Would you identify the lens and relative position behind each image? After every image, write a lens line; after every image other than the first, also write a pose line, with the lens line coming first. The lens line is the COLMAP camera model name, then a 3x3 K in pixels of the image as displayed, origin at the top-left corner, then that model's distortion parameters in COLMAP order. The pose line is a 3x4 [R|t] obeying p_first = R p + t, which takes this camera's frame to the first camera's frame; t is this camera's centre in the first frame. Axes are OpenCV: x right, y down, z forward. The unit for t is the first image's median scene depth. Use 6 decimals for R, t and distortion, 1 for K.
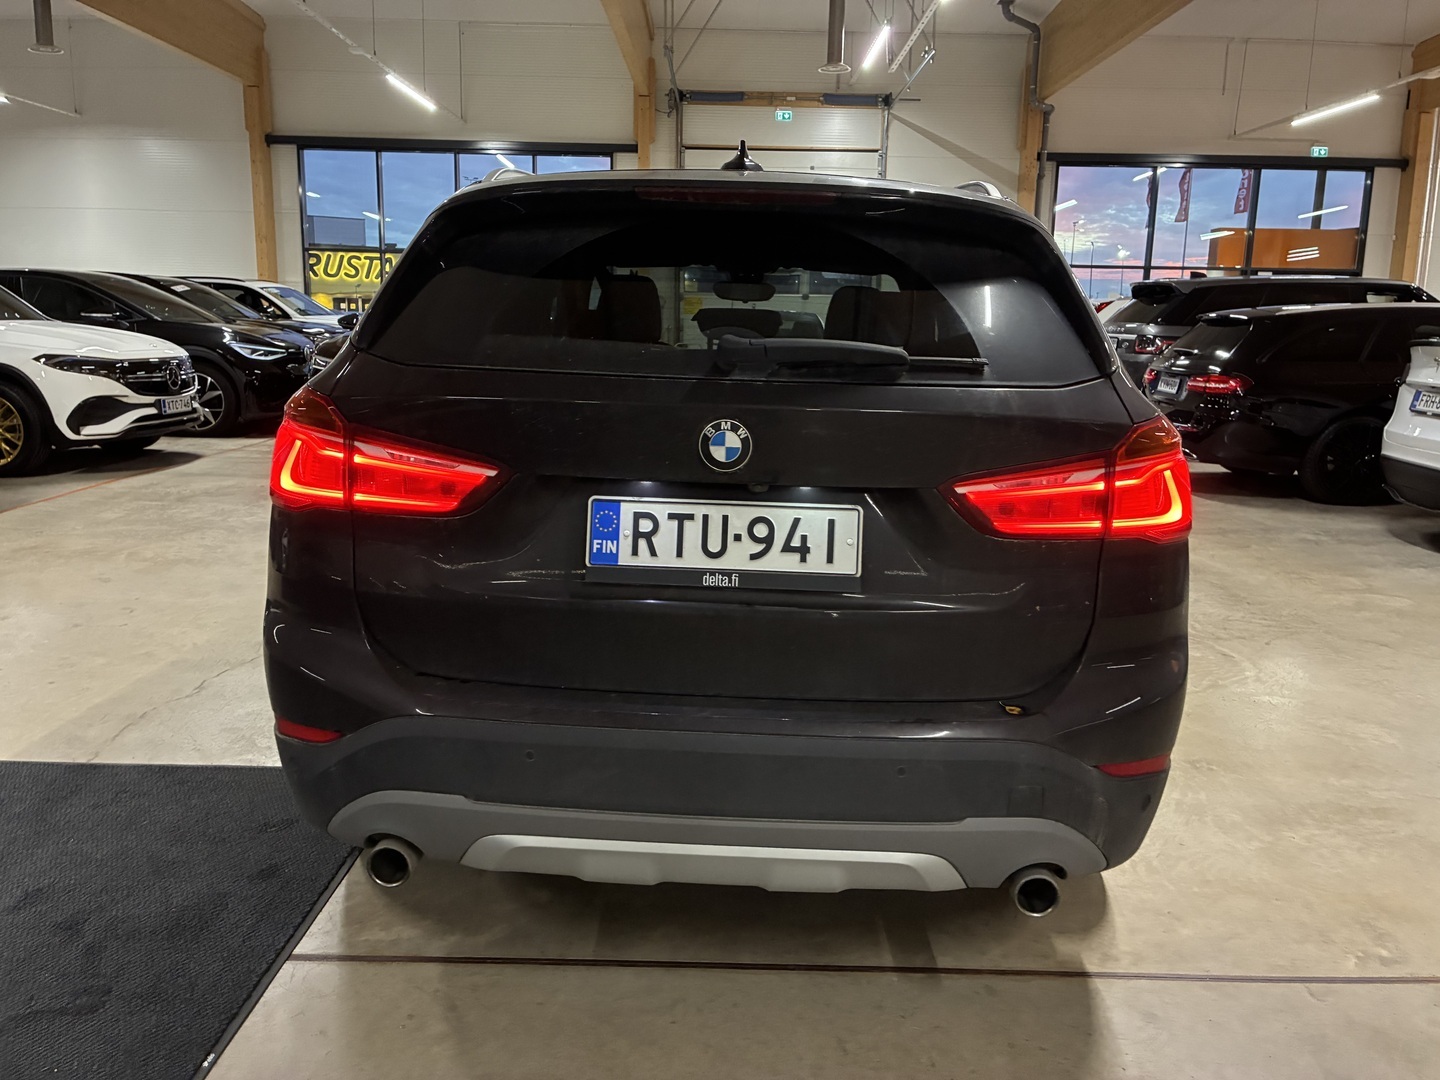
lens RADIAL K [[1093.1, 0, 722.0], [0, 1093.1, 555.7], [0, 0, 1]] dist [0.041742, -0.055175]
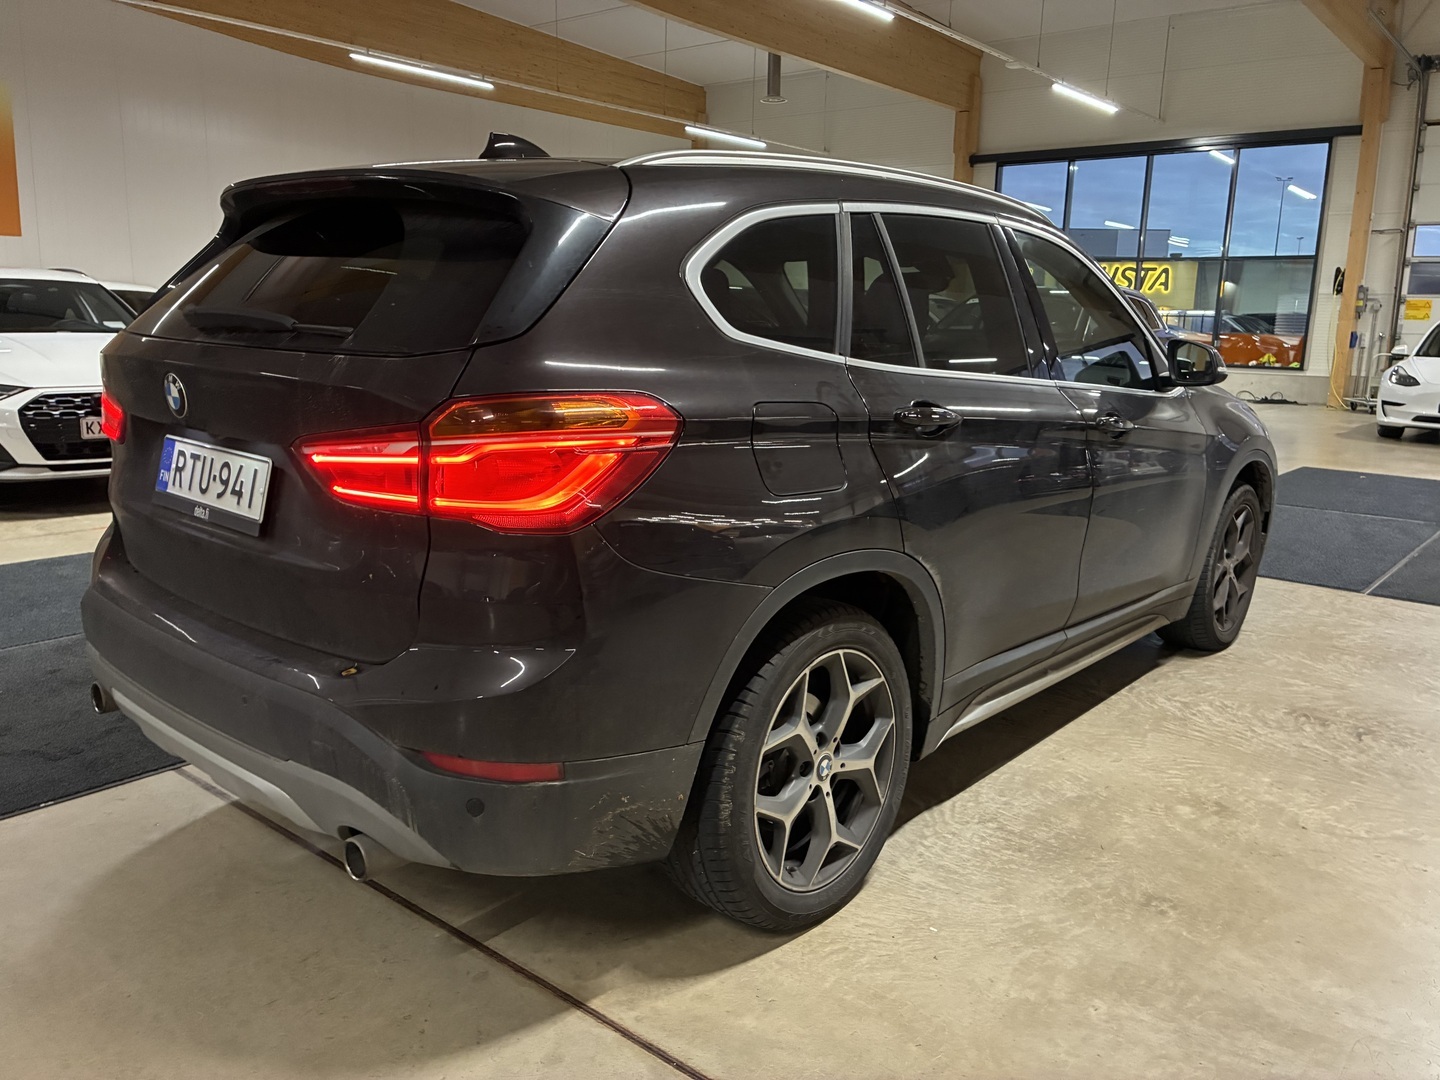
lens RADIAL K [[1093.1, 0, 722.0], [0, 1093.1, 555.7], [0, 0, 1]] dist [0.041742, -0.055175]
pose [[0.777396, 0.133837, -0.614608, 0.792876], [-0.140407, 0.989370, 0.037849, -0.037363], [0.613140, 0.056872, 0.787924, 0.274170]]
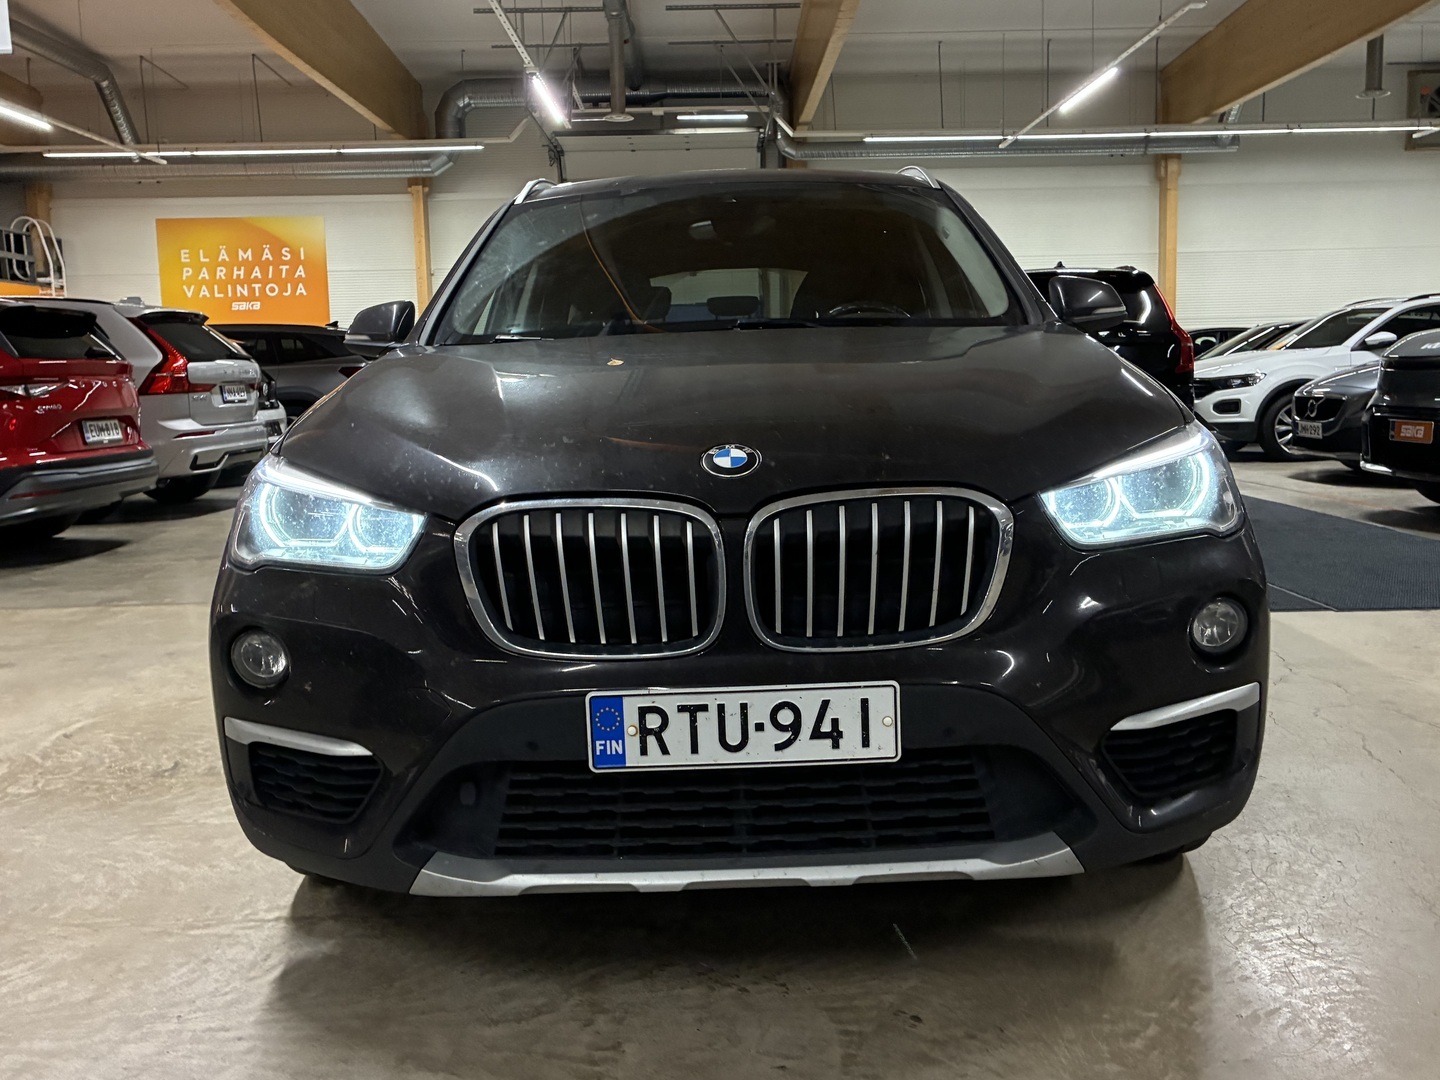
lens RADIAL K [[1305.2, 0, 722.9], [0, 1305.2, 509.2], [0, 0, 1]] dist [0.019349, 0.007151]
pose [[-0.999680, 0.008649, -0.023787, 0.081039], [0.000656, 0.948346, 0.317238, -0.546786], [0.025302, 0.317120, -0.948048, 2.974978]]
